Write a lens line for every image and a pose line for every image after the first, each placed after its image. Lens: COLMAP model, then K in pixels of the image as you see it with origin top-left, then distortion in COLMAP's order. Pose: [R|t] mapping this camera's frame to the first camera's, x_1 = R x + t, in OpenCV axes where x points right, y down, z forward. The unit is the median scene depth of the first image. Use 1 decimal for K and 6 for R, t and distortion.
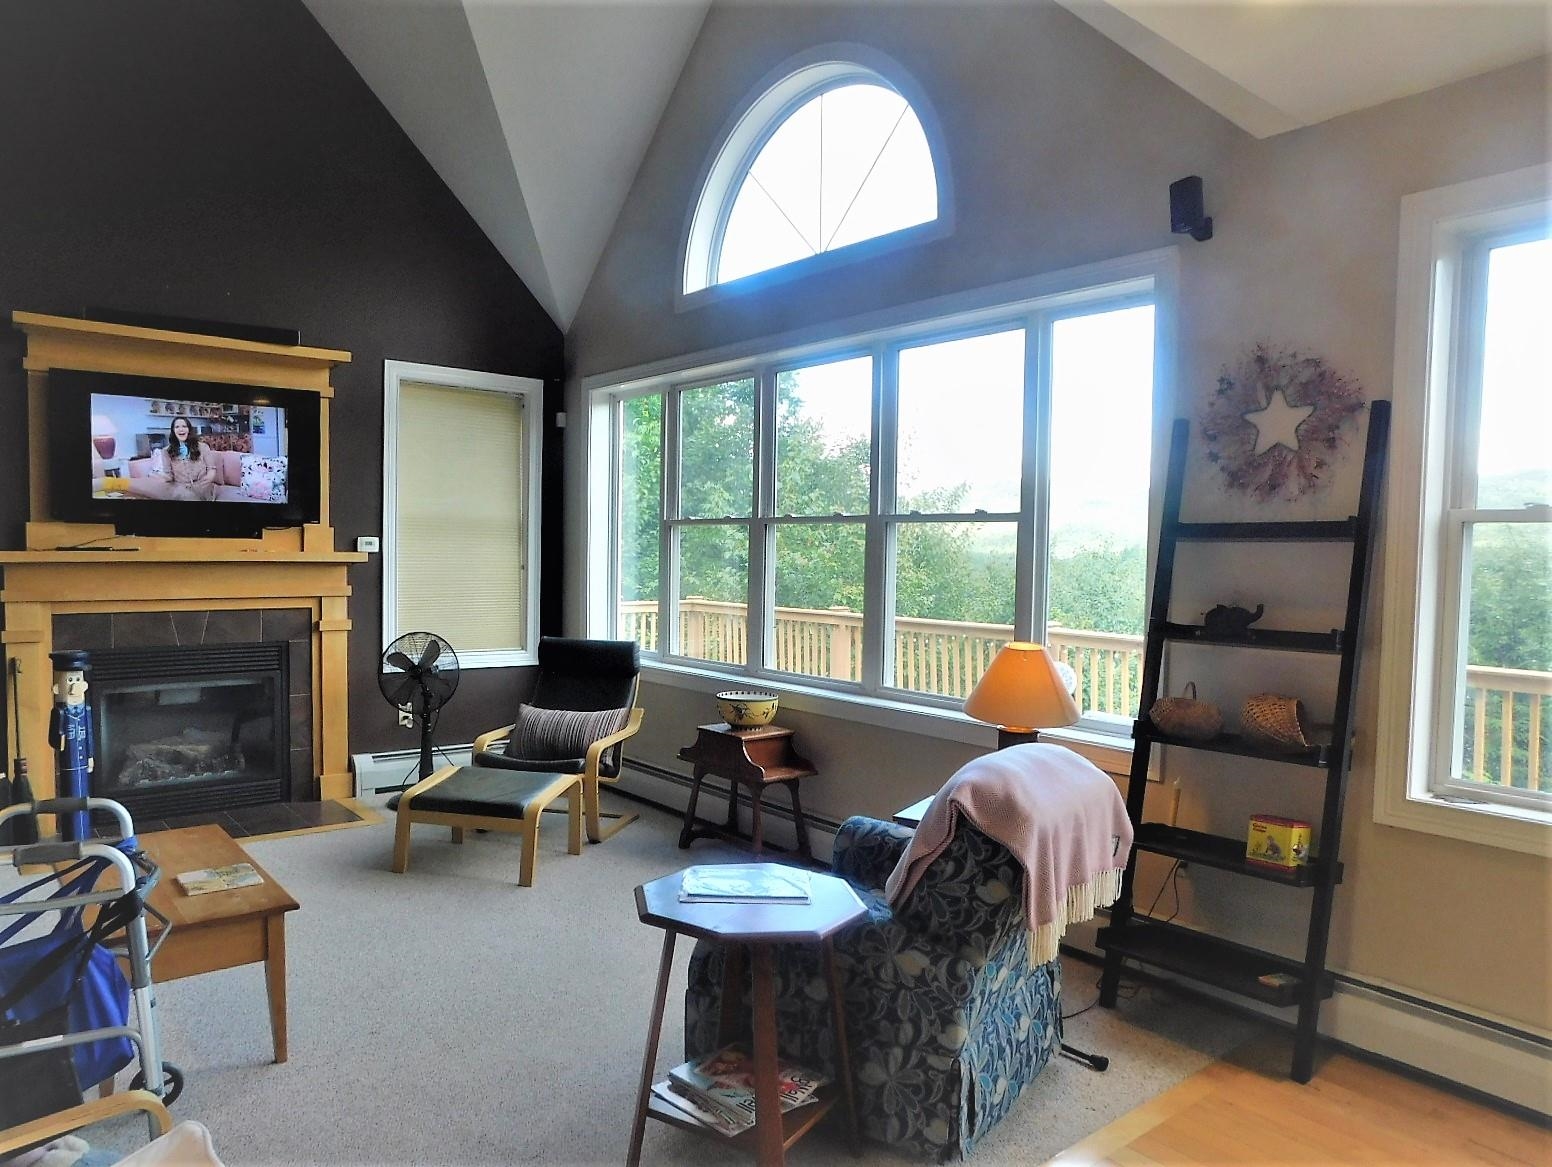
lens RADIAL K [[1036.1, 0, 751.7], [0, 1036.1, 607.9], [0, 0, 1]] dist [-0.032607, 0.001904]
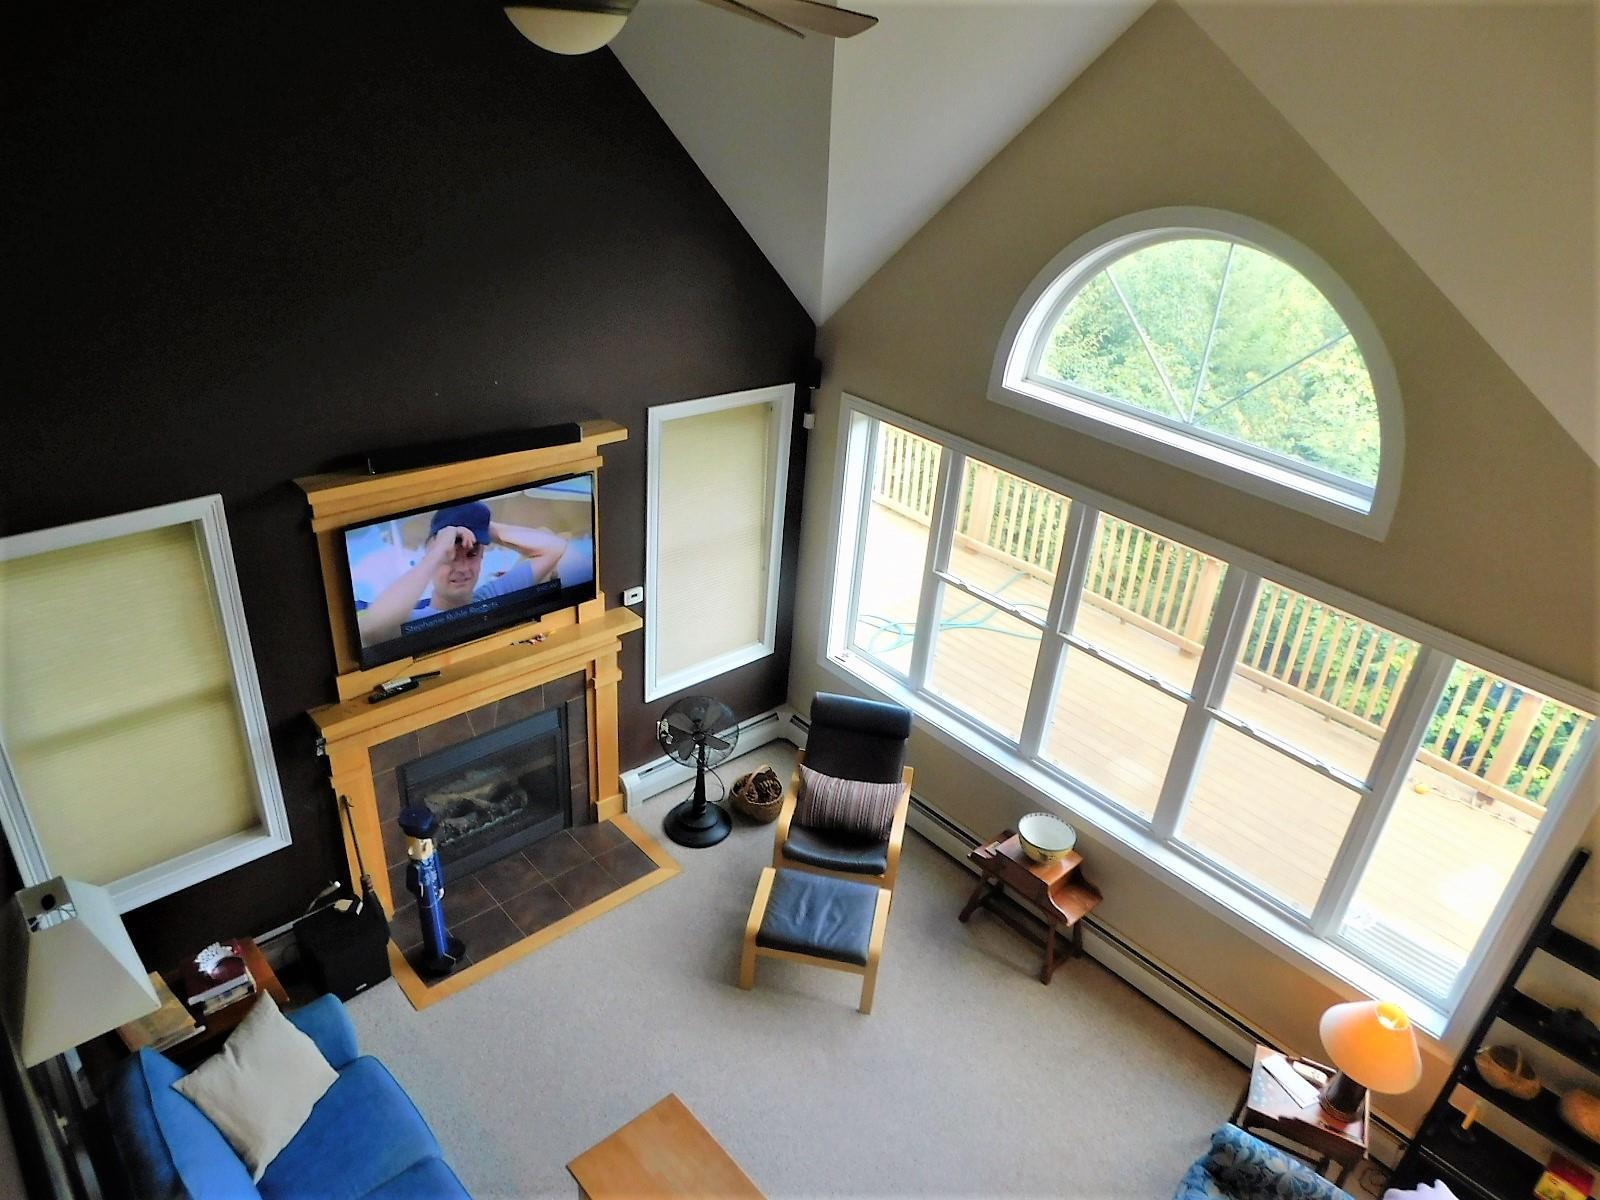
lens RADIAL K [[1042.0, 0, 800.0], [0, 1042.0, 600.0], [0, 0, 1]] dist [-0.031396, 0.000581]
pose [[0.996469, 0.023556, 0.080588, -0.303133], [-0.055702, 0.903664, 0.424604, -0.497404], [-0.062823, -0.427593, 0.901786, 0.107980]]
